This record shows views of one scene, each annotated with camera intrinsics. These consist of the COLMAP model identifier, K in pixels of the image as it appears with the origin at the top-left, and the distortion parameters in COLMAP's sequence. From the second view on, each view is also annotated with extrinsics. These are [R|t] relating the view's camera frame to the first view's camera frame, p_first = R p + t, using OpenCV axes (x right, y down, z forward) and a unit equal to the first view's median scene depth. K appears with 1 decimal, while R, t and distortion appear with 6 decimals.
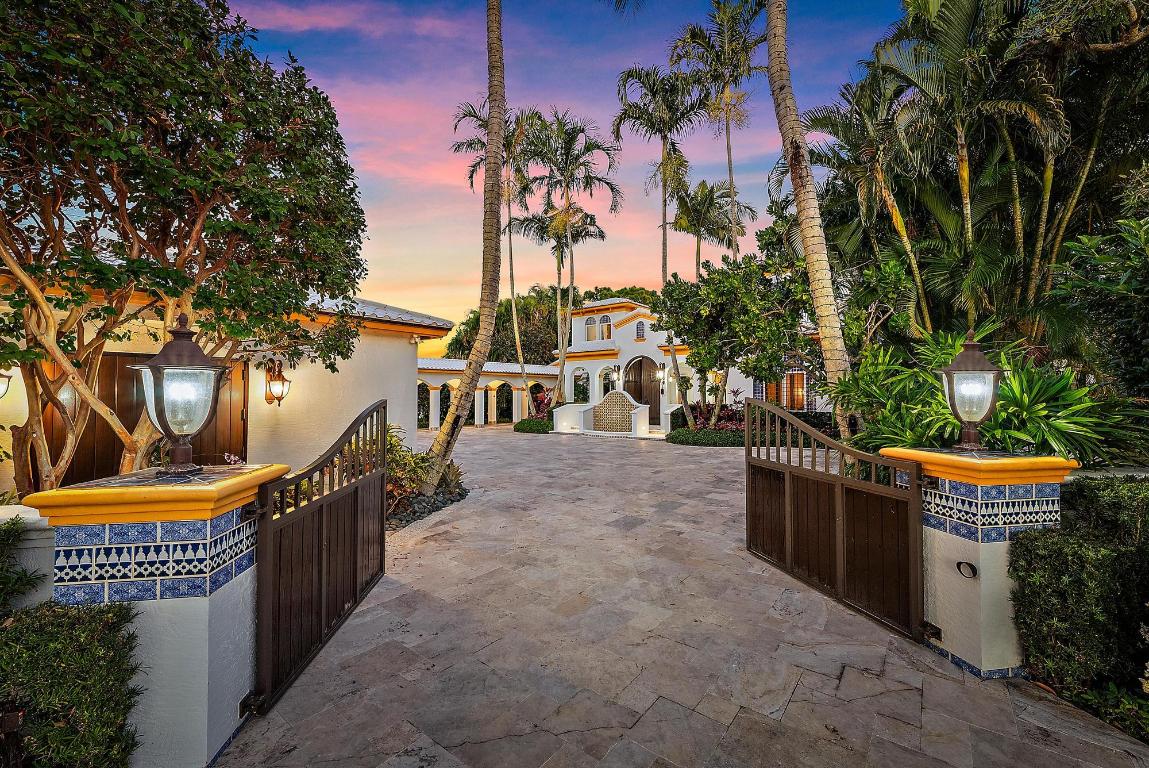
lens RADIAL K [[447.4, 0, 573.2], [0, 447.4, 386.1], [0, 0, 1]] dist [-0.003453, 0.000028]
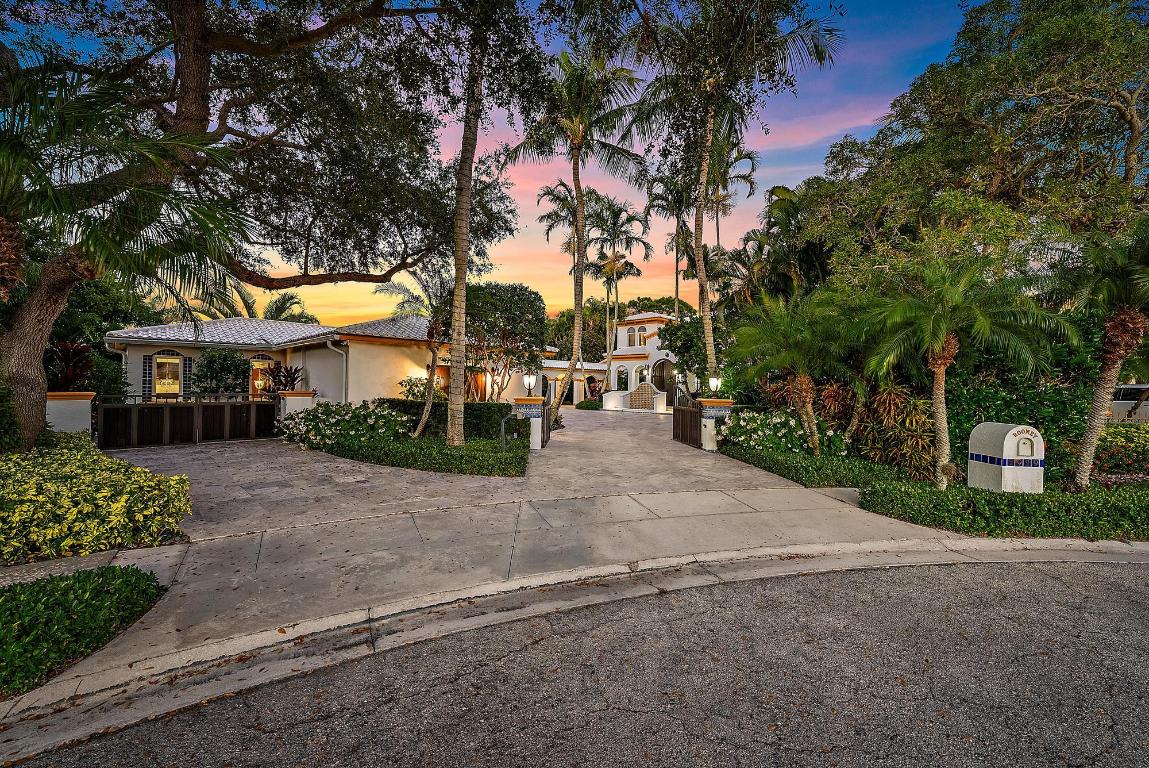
lens RADIAL K [[447.4, 0, 566.3], [0, 447.4, 380.7], [0, 0, 1]] dist [-0.003453, 0.000028]
pose [[0.992350, 0.013926, -0.122666, 0.016035], [-0.012969, 0.999879, 0.008598, -0.004198], [0.122771, -0.006941, 0.992411, -0.469460]]
